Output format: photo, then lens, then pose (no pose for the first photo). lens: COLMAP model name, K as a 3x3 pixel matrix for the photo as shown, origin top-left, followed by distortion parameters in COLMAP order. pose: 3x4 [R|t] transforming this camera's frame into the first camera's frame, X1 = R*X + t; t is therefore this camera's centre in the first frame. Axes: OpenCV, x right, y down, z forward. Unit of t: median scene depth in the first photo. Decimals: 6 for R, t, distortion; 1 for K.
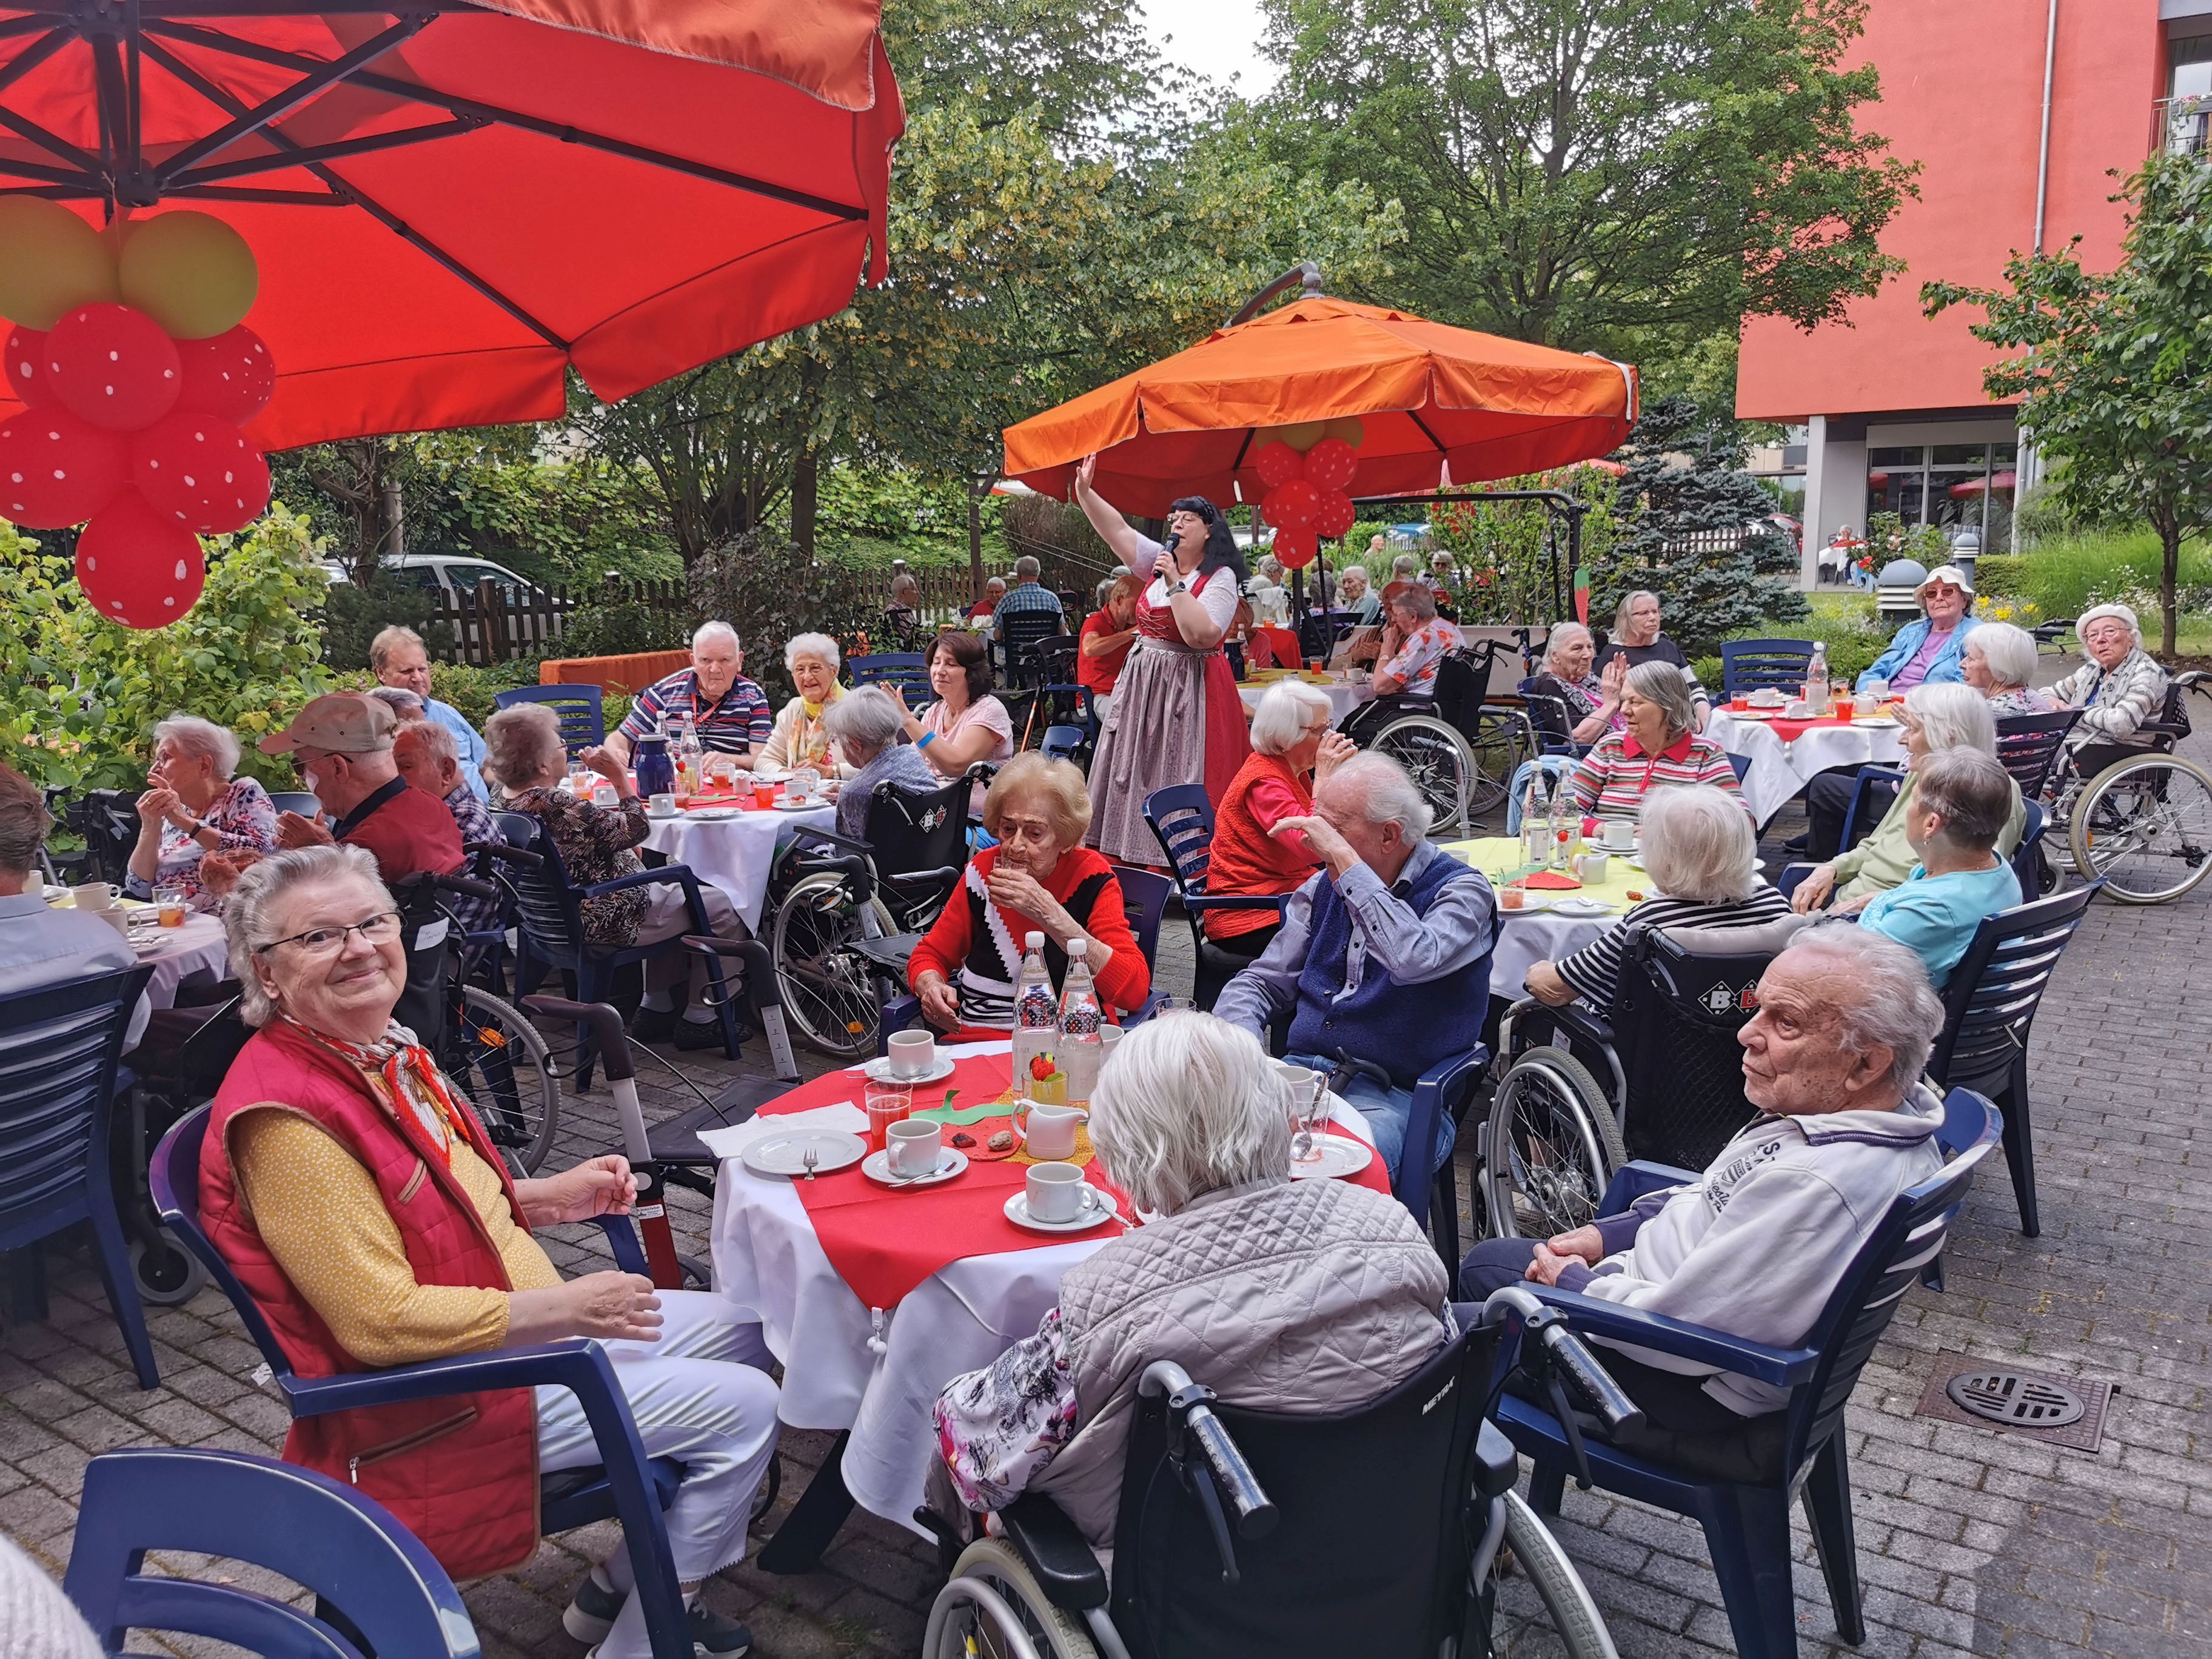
lens RADIAL K [[1754.1, 0, 1100.1], [0, 1754.1, 829.7], [0, 0, 1]] dist [0.059686, -0.086229]
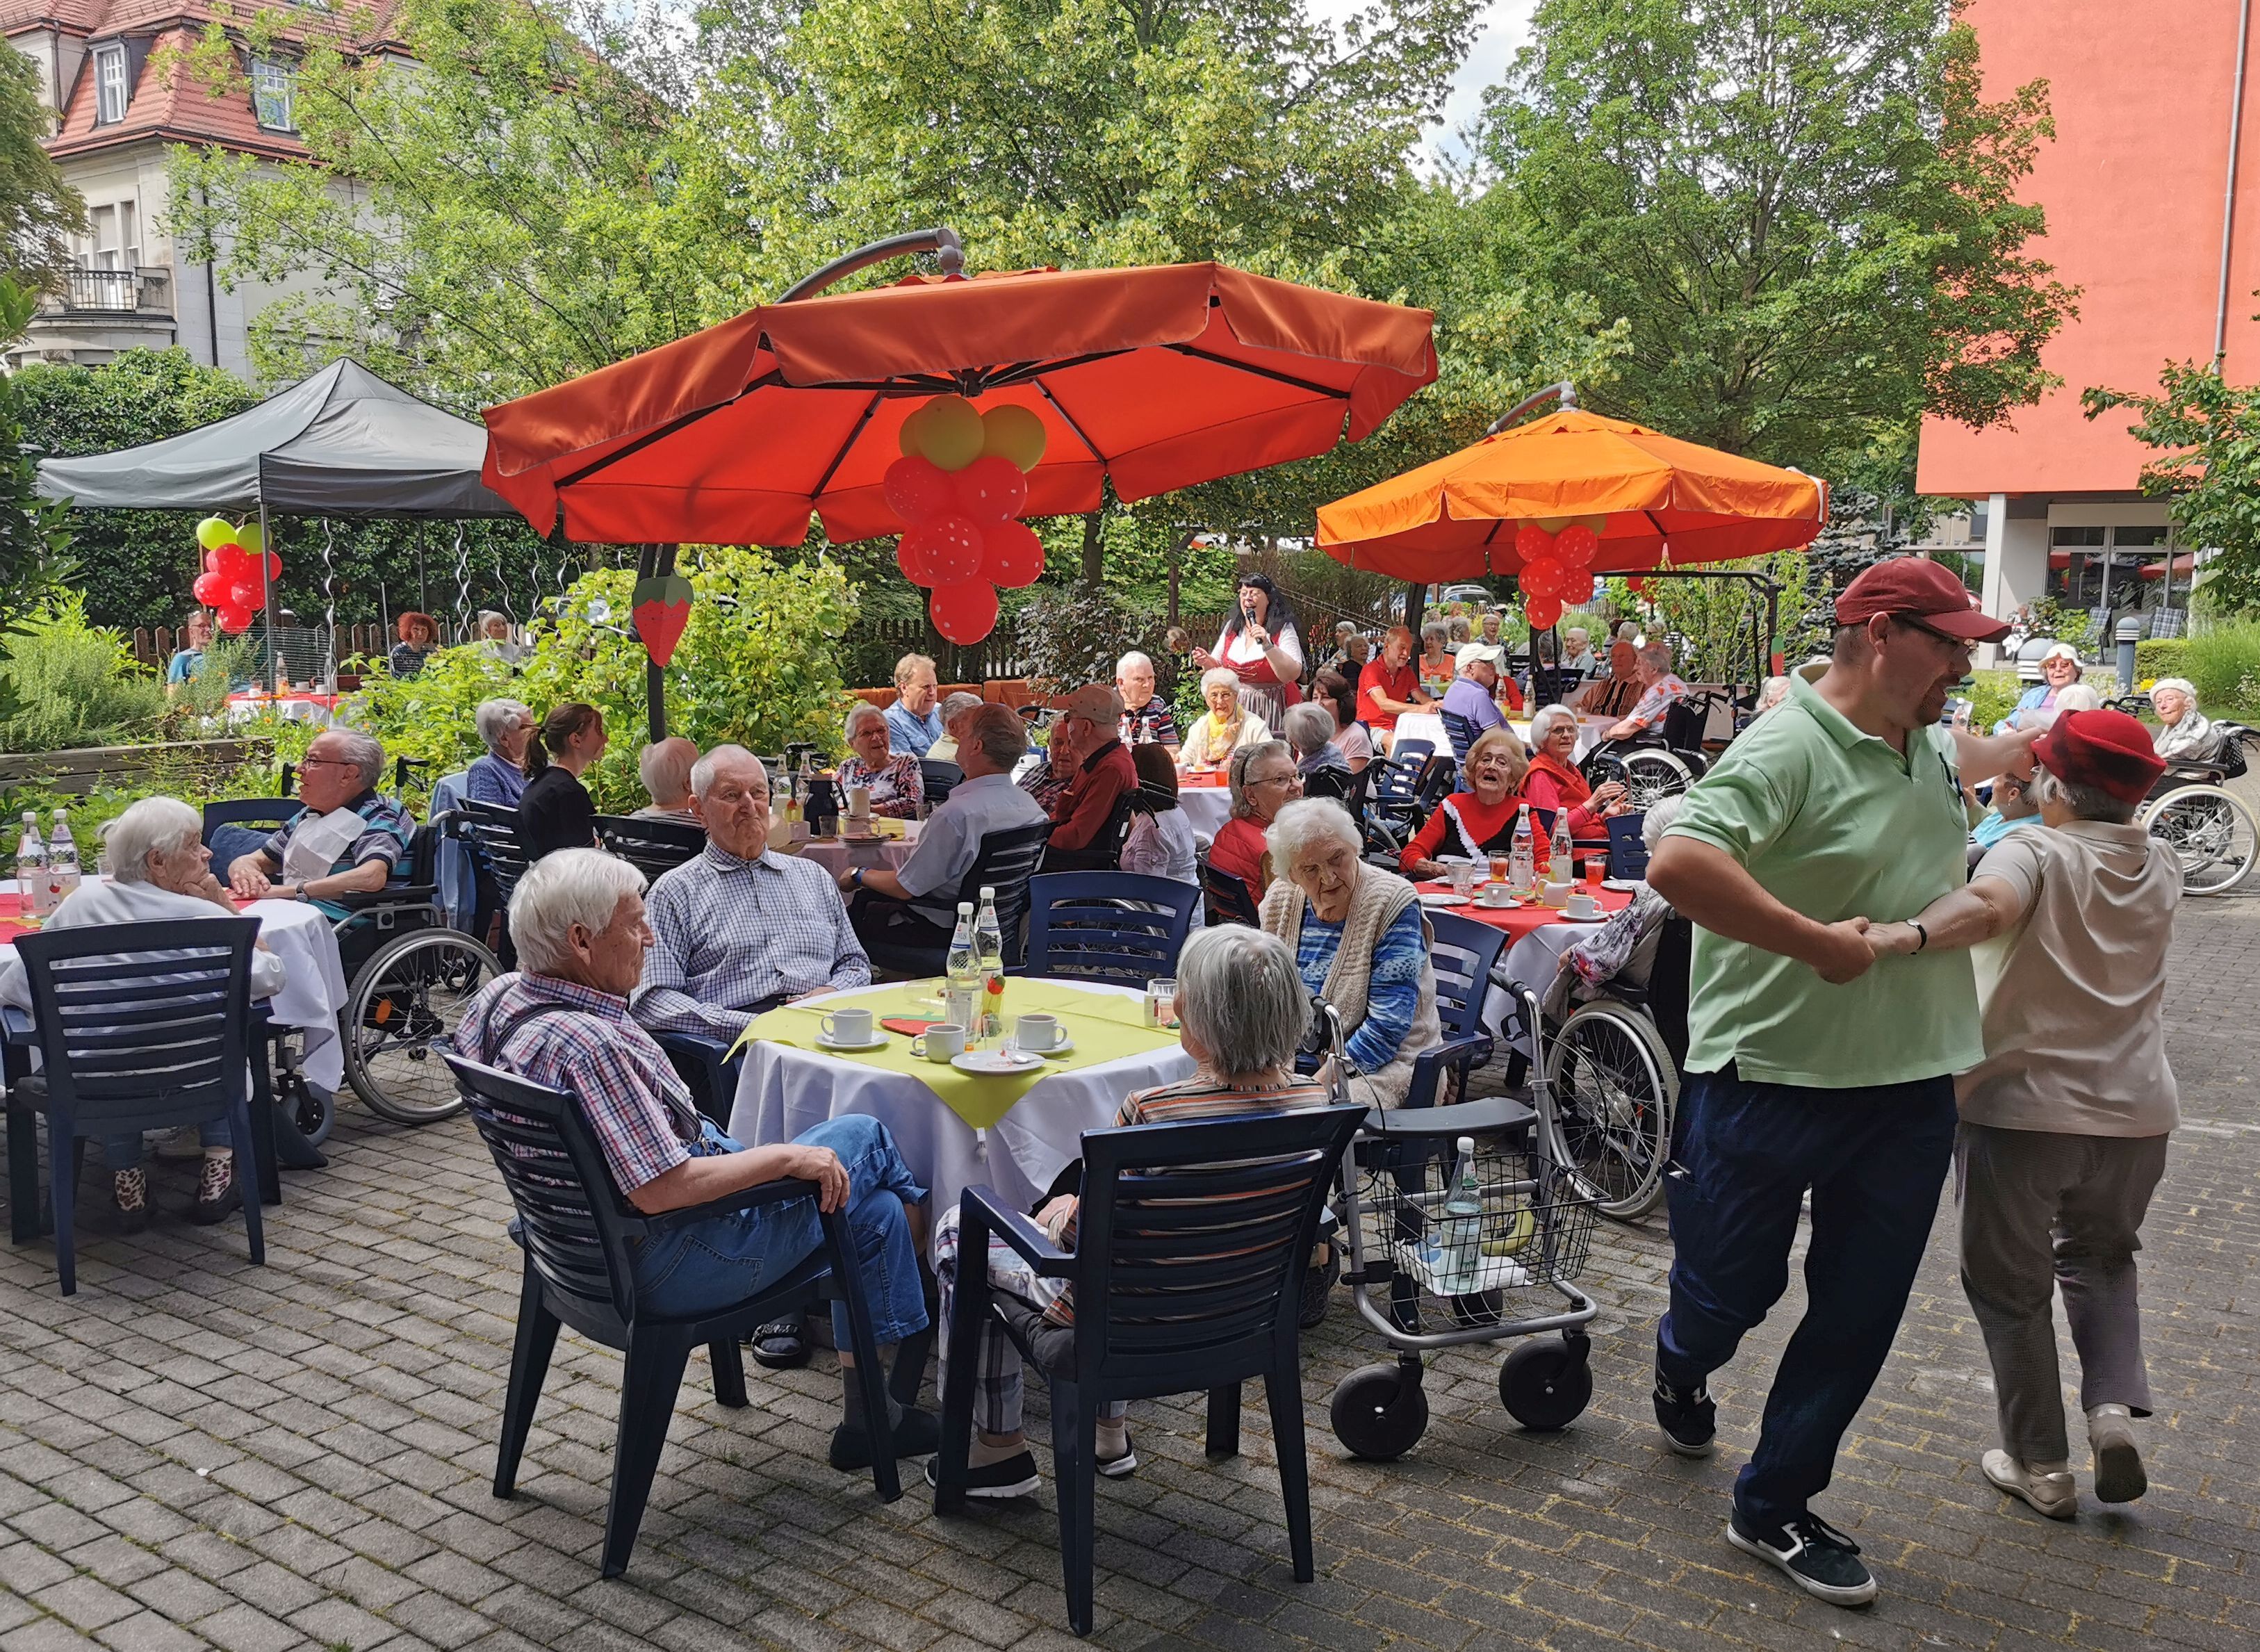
lens RADIAL K [[1987.9, 0, 1207.6], [0, 1987.9, 877.1], [0, 0, 1]] dist [0.014562, 0.001608]
pose [[0.999512, 0.030743, 0.005510, -0.136665], [-0.030631, 0.999346, -0.019242, 0.062242], [-0.006098, 0.019064, 0.999800, -0.406773]]
